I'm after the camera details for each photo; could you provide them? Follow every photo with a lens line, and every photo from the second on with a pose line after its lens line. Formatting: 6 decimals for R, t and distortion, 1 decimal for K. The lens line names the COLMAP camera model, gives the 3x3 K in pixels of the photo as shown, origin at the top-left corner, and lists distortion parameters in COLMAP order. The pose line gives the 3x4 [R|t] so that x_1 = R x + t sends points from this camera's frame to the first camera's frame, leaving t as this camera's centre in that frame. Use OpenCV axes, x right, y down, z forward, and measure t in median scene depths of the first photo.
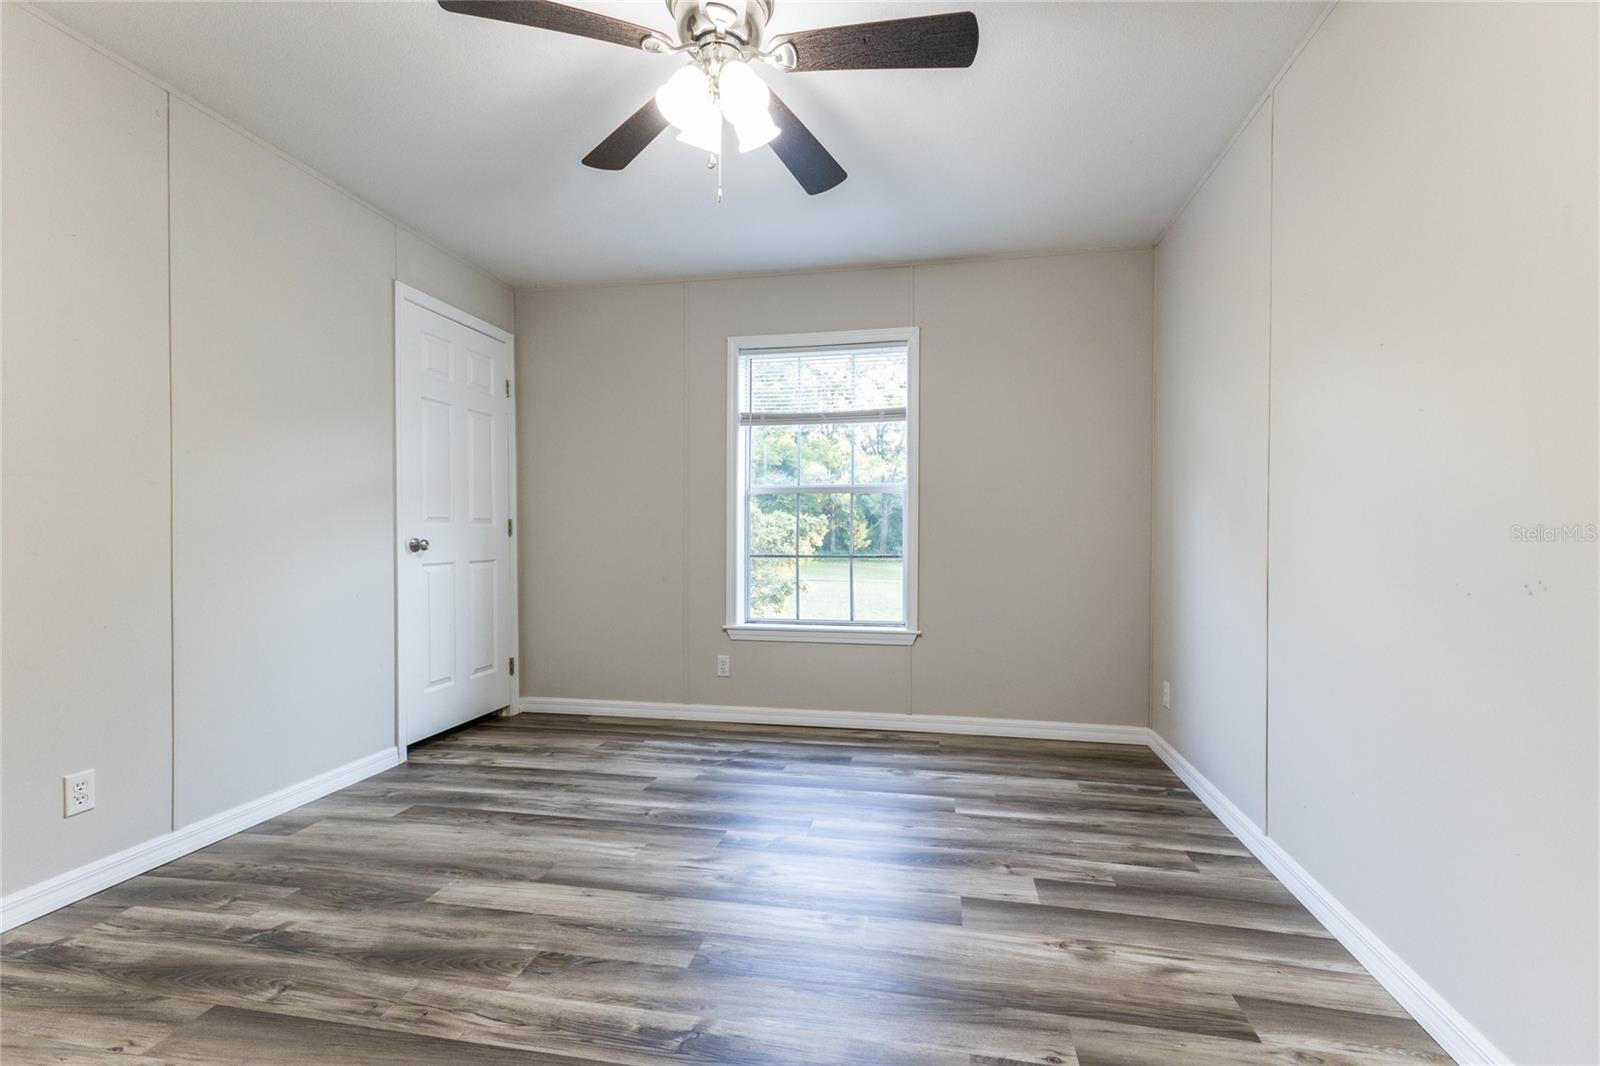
lens RADIAL K [[692.7, 0, 802.3], [0, 692.7, 536.2], [0, 0, 1]] dist [0.011509, -0.003377]
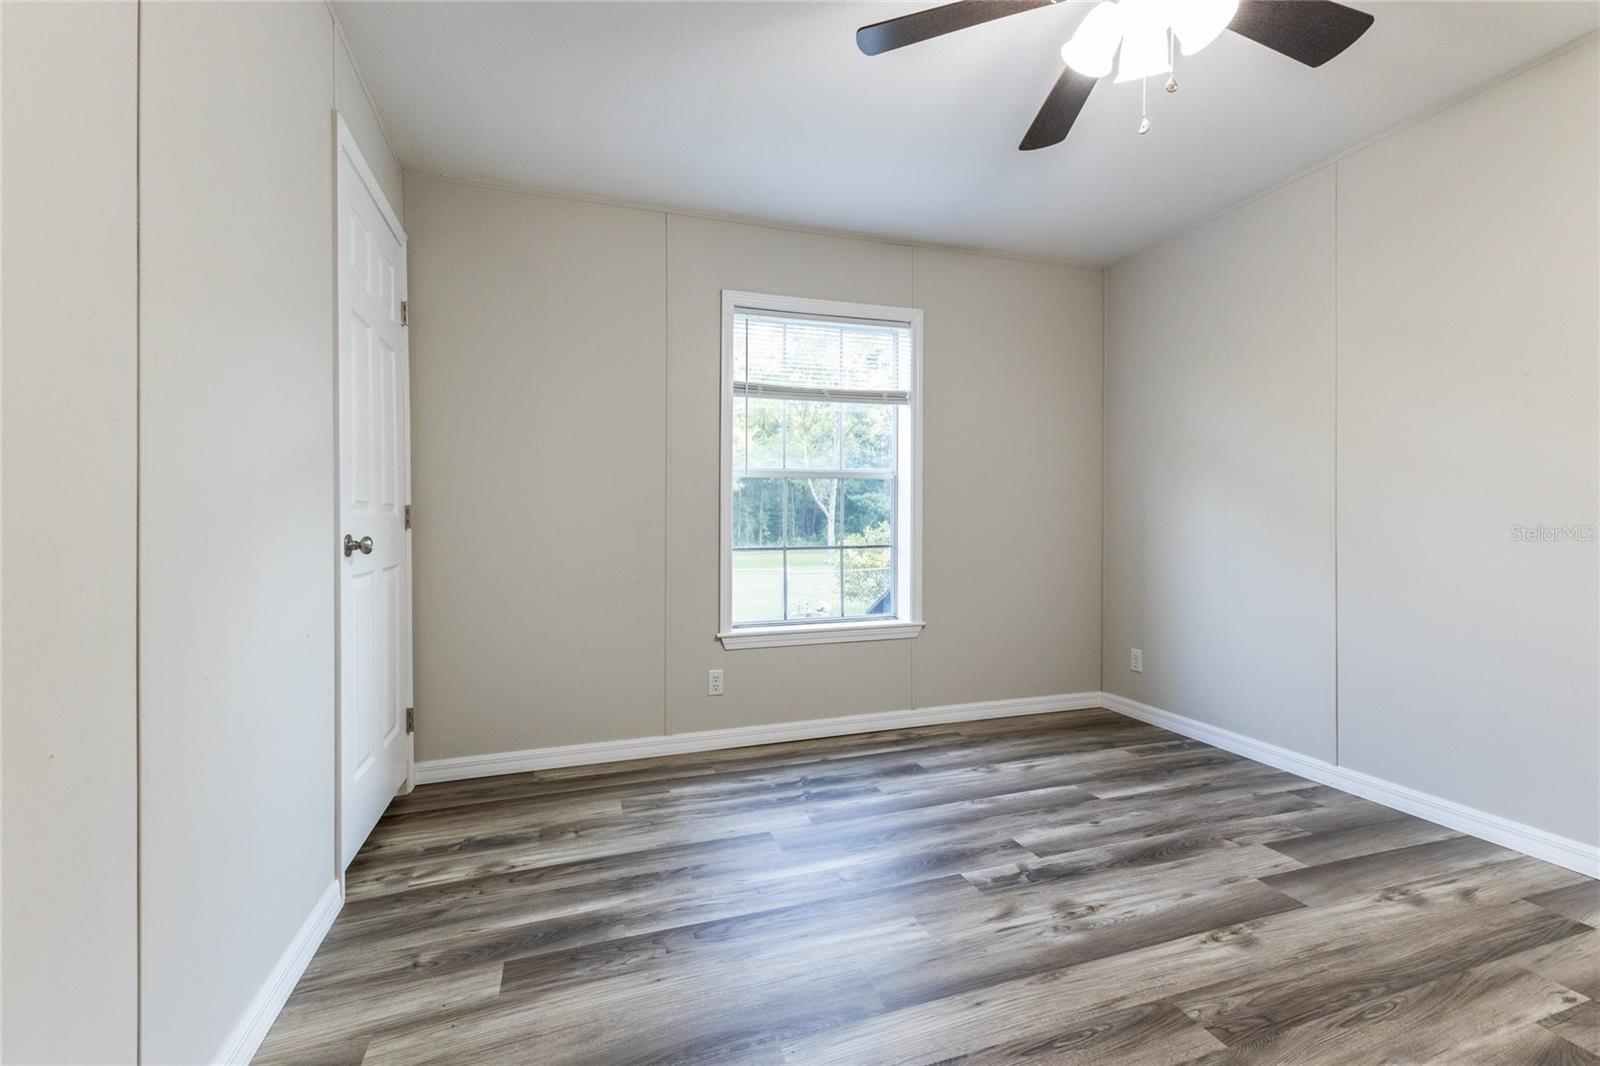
lens RADIAL K [[692.7, 0, 797.4], [0, 692.7, 517.5], [0, 0, 1]] dist [0.011509, -0.003377]
pose [[0.872051, -0.003172, 0.489404, -0.736910], [0.009467, 0.999901, -0.010388, -0.001934], [-0.489323, 0.013691, 0.871995, 0.378443]]
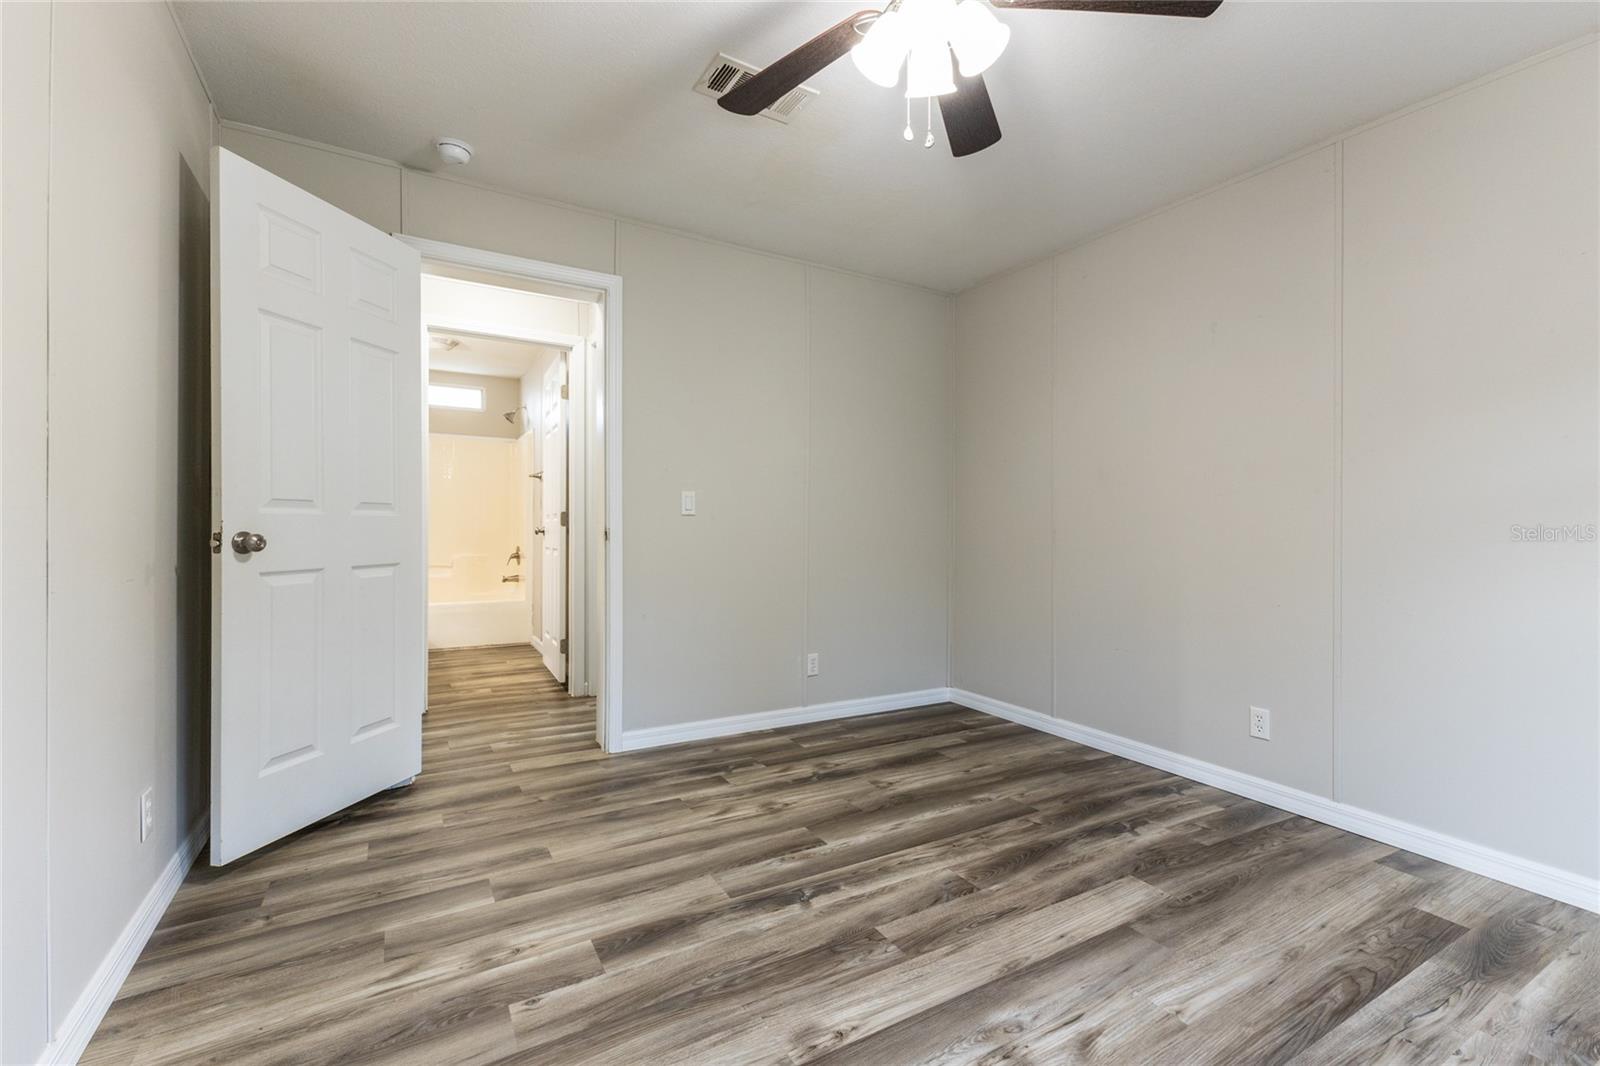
lens RADIAL K [[692.7, 0, 803.8], [0, 692.7, 535.3], [0, 0, 1]] dist [0.011509, -0.003377]
pose [[-0.753620, -0.001047, -0.657309, 0.458159], [-0.013869, 0.999801, 0.014310, -0.002953], [0.657164, 0.019901, -0.753485, 1.259762]]
